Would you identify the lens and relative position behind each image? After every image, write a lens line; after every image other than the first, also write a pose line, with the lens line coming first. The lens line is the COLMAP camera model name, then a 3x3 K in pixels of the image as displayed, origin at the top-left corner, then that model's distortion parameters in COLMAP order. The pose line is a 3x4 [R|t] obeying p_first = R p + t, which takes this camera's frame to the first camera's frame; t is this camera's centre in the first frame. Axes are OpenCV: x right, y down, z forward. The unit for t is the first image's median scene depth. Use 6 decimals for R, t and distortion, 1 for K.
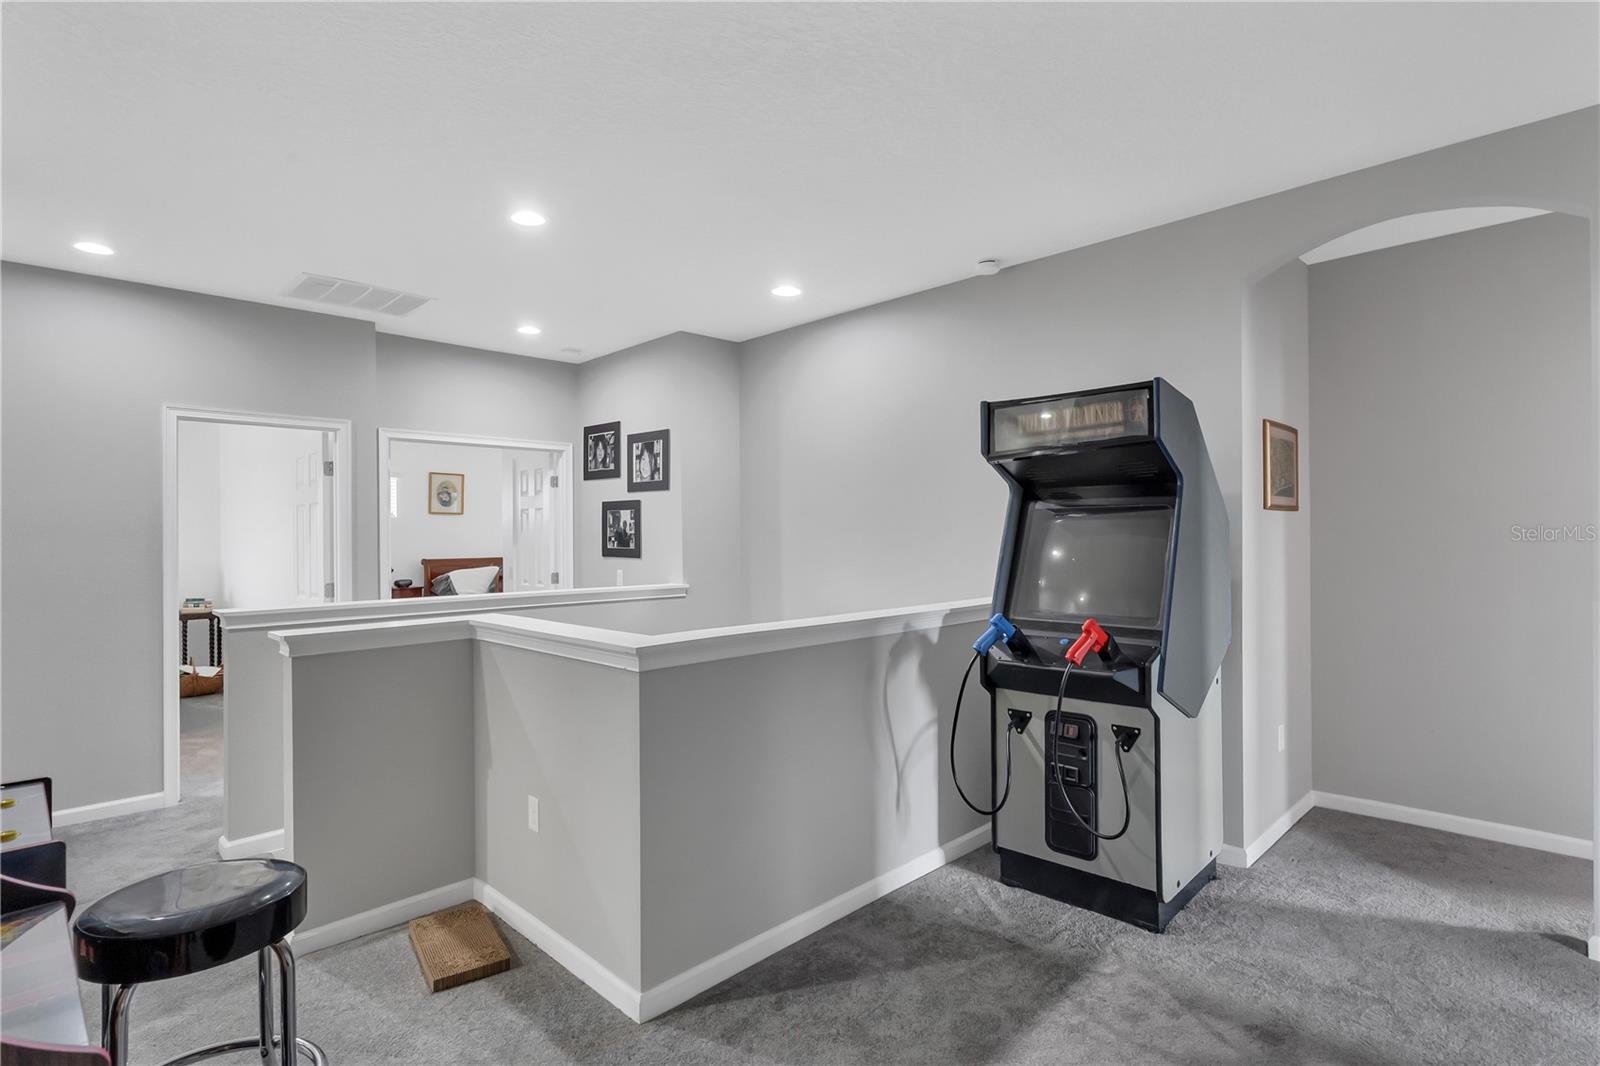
lens RADIAL K [[789.3, 0, 802.5], [0, 789.3, 531.2], [0, 0, 1]] dist [-0.001070, 0.000162]
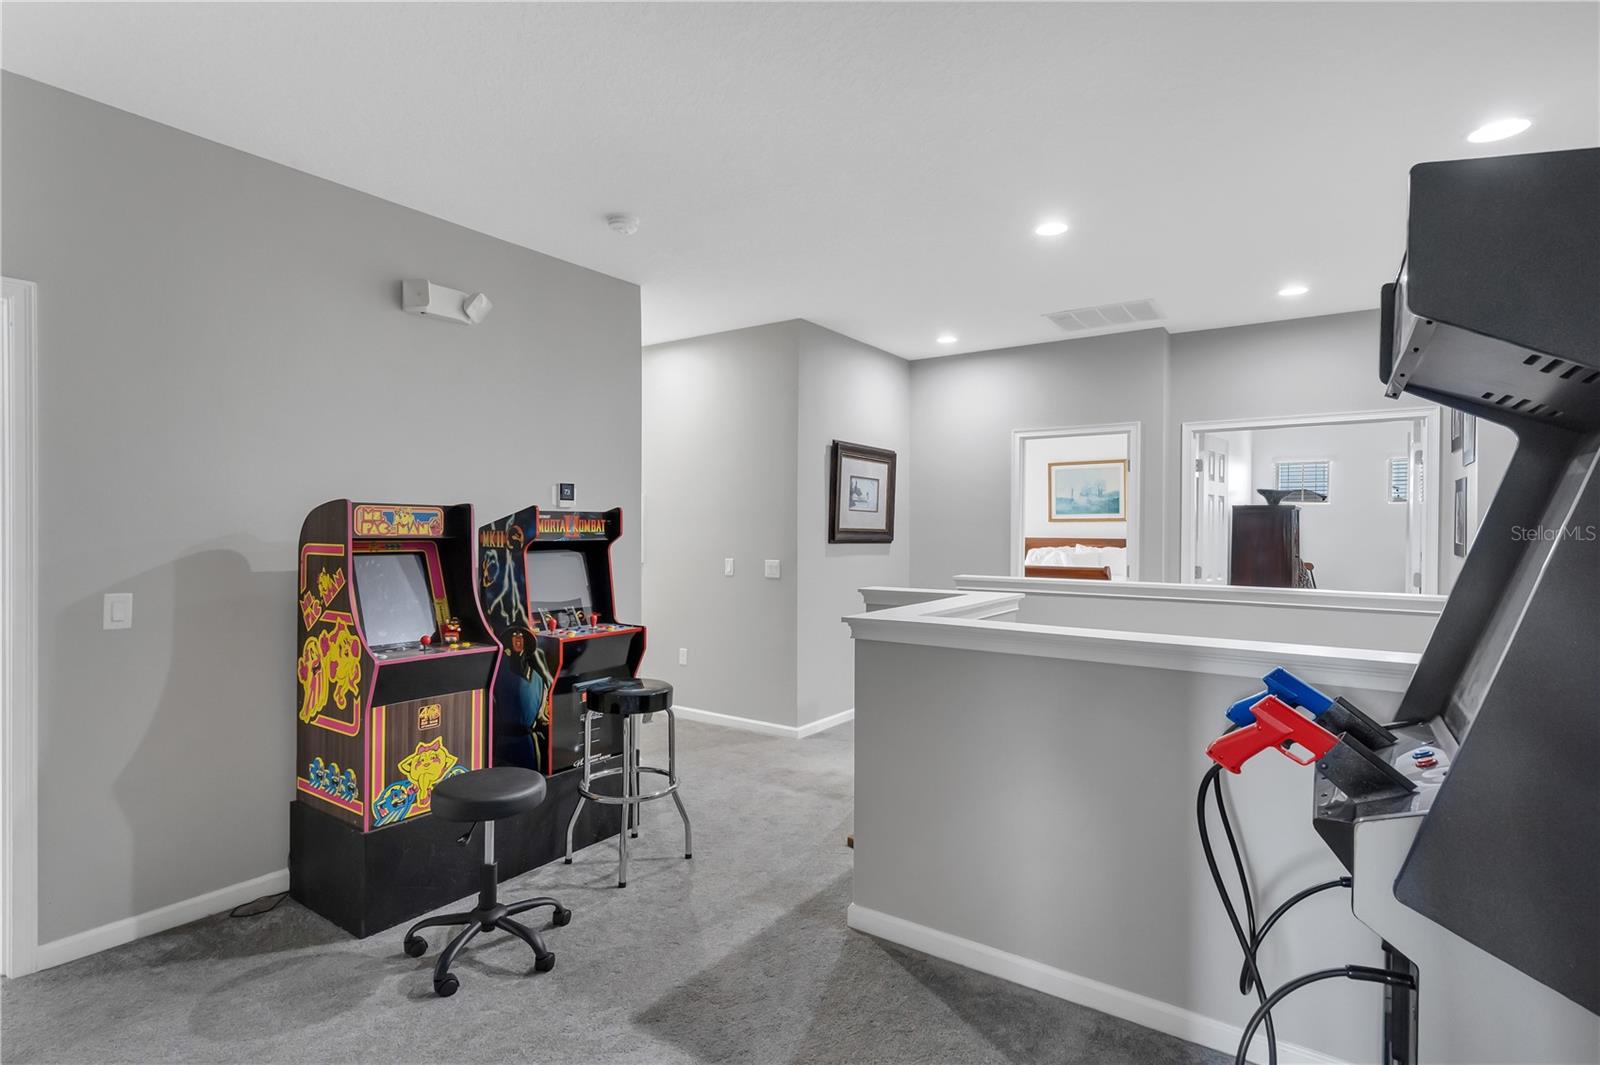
lens RADIAL K [[789.3, 0, 802.5], [0, 789.3, 530.7], [0, 0, 1]] dist [-0.001070, 0.000162]
pose [[0.174592, 0.017049, -0.984493, 0.519602], [0.002108, 0.999841, 0.017688, -0.006983], [0.984639, -0.005164, 0.174528, 0.379158]]
